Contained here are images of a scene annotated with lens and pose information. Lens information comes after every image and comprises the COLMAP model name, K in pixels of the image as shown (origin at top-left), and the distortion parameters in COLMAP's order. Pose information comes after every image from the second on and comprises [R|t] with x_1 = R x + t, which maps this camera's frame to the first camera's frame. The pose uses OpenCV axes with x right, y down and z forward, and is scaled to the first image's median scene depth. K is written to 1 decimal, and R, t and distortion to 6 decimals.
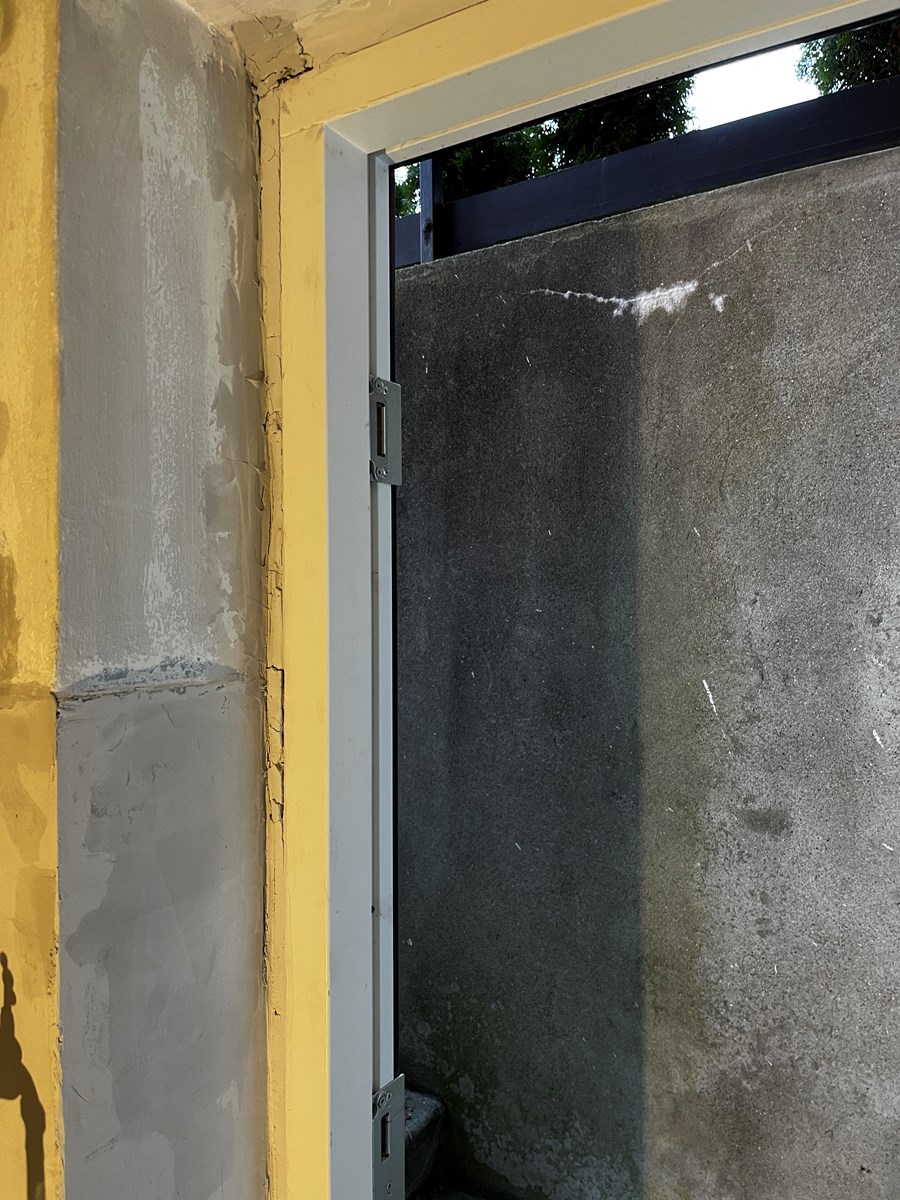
lens RADIAL K [[906.4, 0, 443.3], [0, 906.4, 607.6], [0, 0, 1]] dist [0.052499, -0.072135]
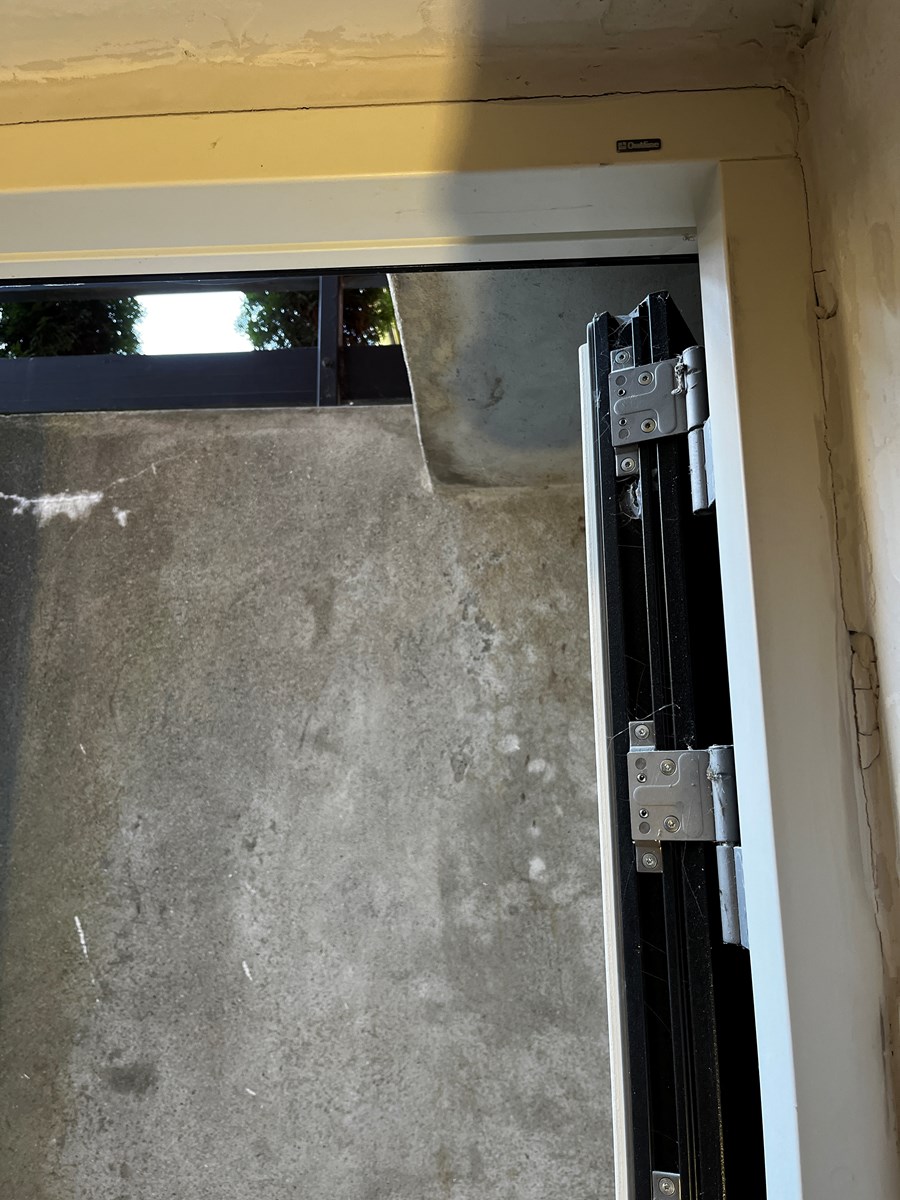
lens RADIAL K [[906.4, 0, 450.1], [0, 906.4, 609.6], [0, 0, 1]] dist [0.052499, -0.072135]
pose [[0.875038, 0.095687, 0.474502, 0.158163], [0.005372, 0.978287, -0.207186, -0.028533], [-0.484024, 0.183844, 0.855524, -0.005117]]
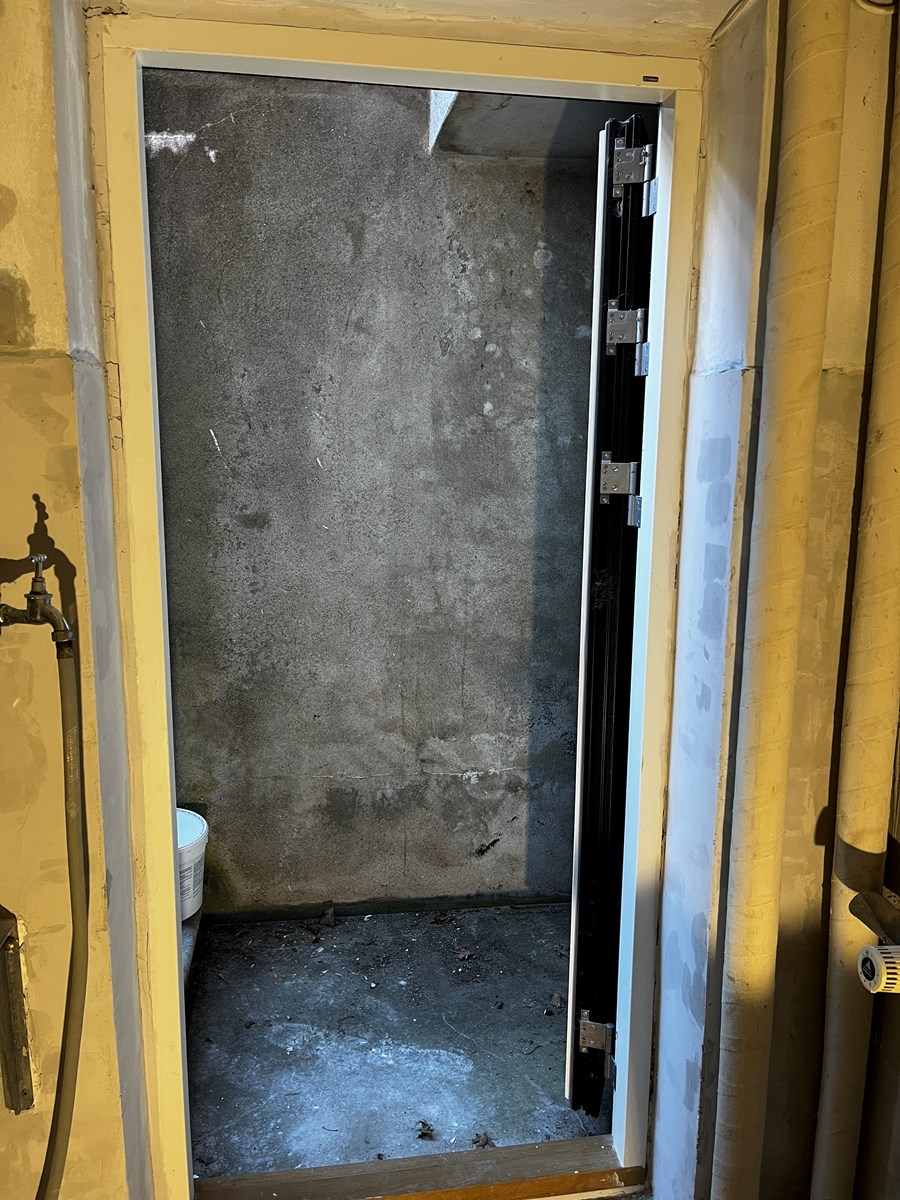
lens RADIAL K [[906.4, 0, 450.5], [0, 906.4, 601.0], [0, 0, 1]] dist [0.052499, -0.072135]
pose [[0.754391, -0.101040, 0.648602, -0.417812], [-0.015863, 0.984988, 0.171894, 0.097477], [-0.656233, -0.139964, 0.741464, -0.393763]]
